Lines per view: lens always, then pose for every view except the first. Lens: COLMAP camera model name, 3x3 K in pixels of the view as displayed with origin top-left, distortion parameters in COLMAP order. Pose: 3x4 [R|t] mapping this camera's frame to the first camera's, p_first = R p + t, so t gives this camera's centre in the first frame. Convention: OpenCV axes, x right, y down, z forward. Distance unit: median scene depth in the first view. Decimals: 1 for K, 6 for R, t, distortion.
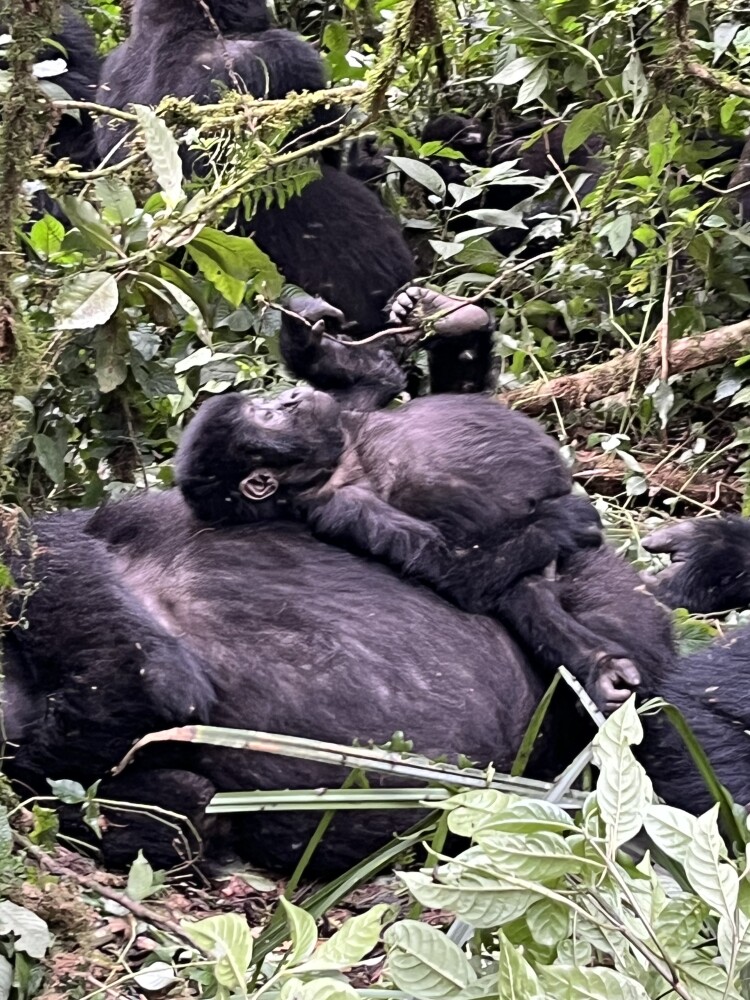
lens RADIAL K [[2637.7, 0, 374.3], [0, 2637.7, 498.5], [0, 0, 1]] dist [0.246986, 0.000000]
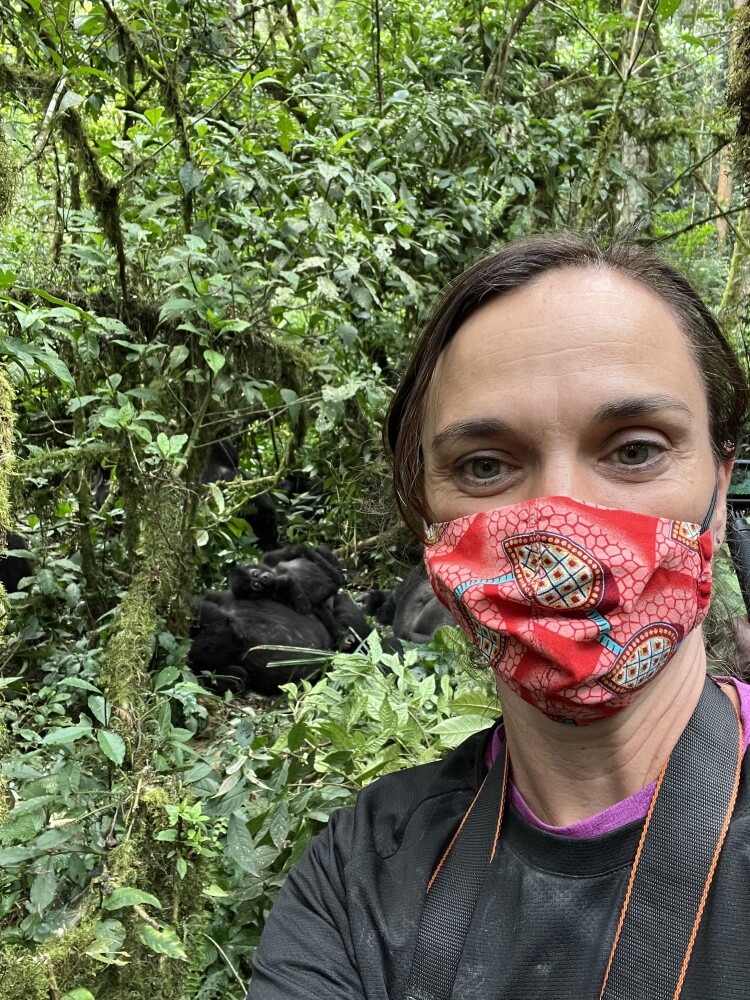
lens RADIAL K [[877.1, 0, 376.6], [0, 877.1, 500.6], [0, 0, 1]] dist [0.002248, 0.000466]
pose [[0.986526, -0.032421, 0.160357, -0.057966], [0.048776, 0.993879, -0.099127, 0.003995], [-0.156162, 0.105613, 0.982069, -0.196737]]
